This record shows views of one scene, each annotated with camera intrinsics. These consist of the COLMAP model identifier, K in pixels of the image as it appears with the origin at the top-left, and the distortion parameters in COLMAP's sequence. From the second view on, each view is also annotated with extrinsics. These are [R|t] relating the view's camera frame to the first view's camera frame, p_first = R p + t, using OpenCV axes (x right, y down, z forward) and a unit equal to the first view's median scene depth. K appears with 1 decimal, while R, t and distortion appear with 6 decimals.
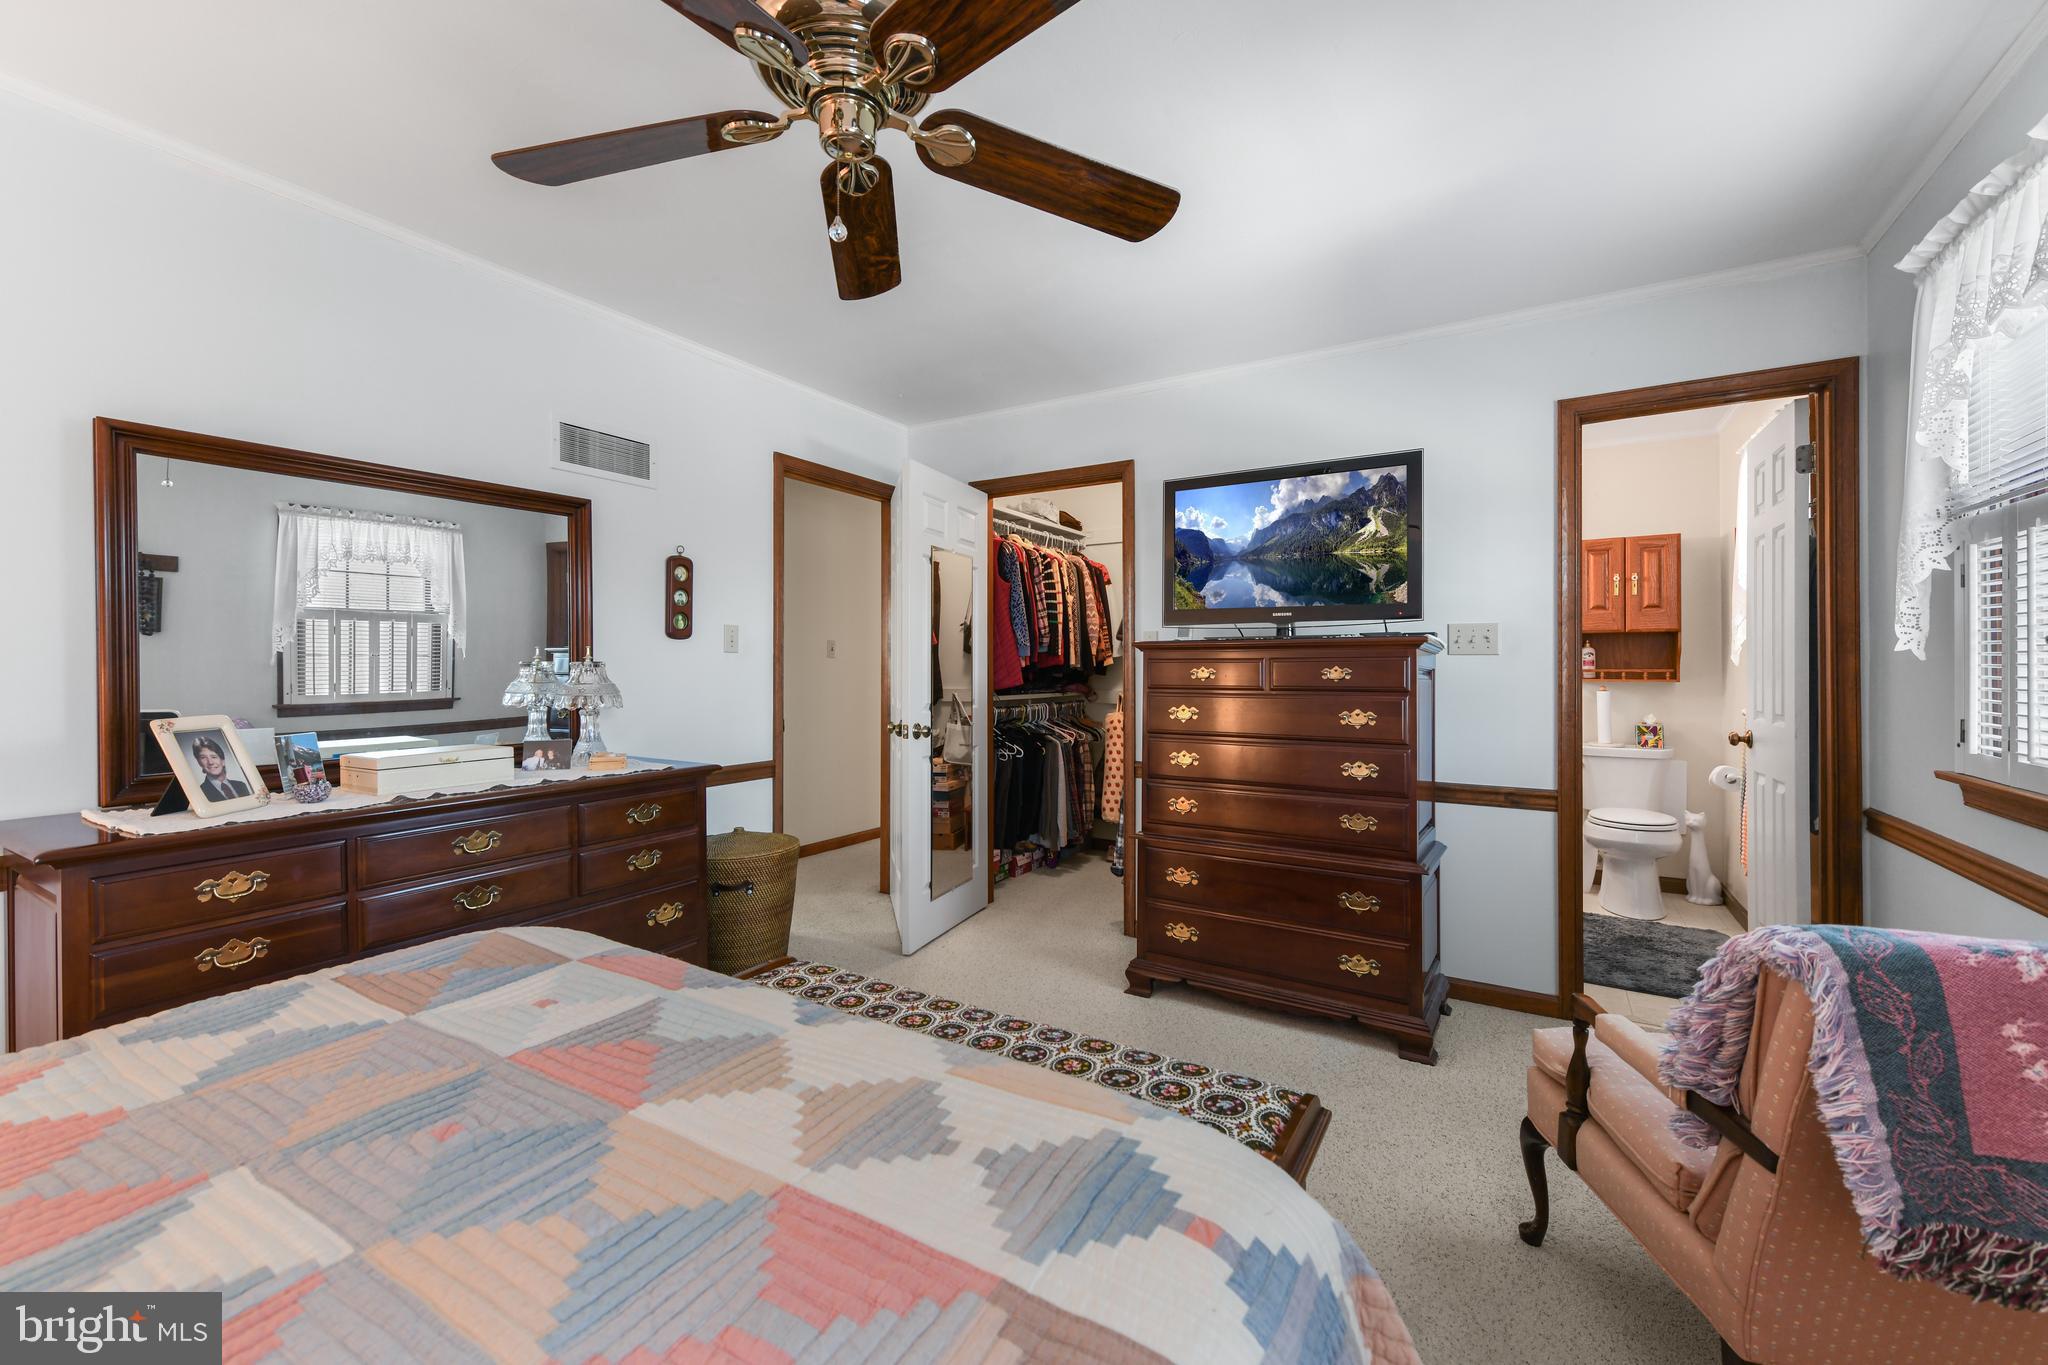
lens RADIAL K [[821.4, 0, 1017.8], [0, 821.4, 674.0], [0, 0, 1]] dist [0.002130, -0.000806]
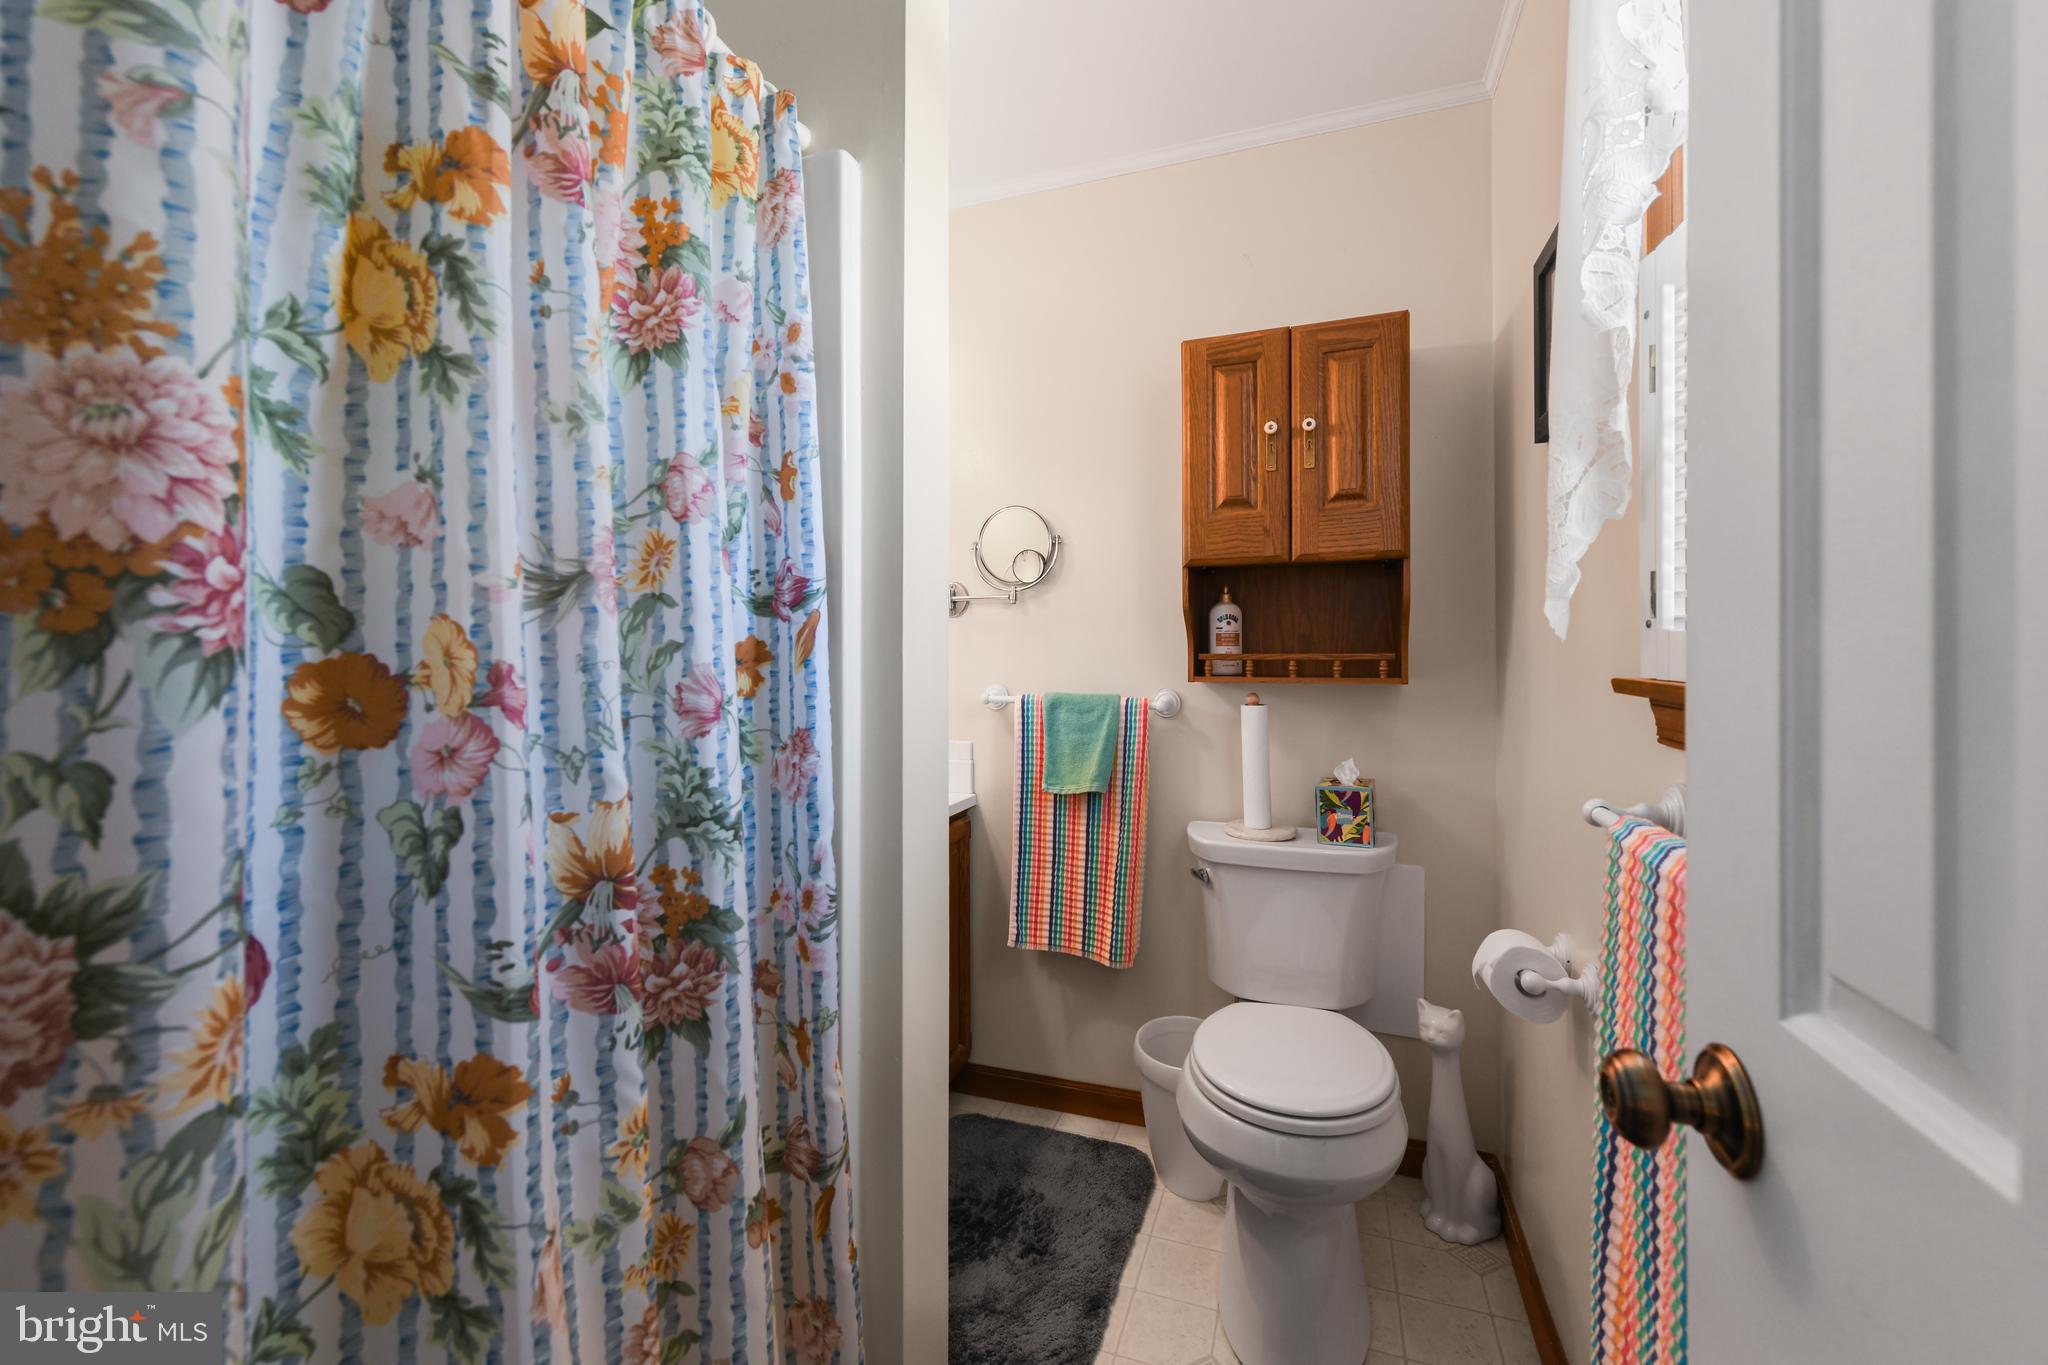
lens RADIAL K [[821.4, 0, 1018.9], [0, 821.4, 672.7], [0, 0, 1]] dist [0.002130, -0.000806]
pose [[0.979930, -0.002569, 0.199324, 0.527097], [0.002021, 0.999994, 0.002954, 0.002421], [-0.199330, -0.002492, 0.979929, 0.629716]]
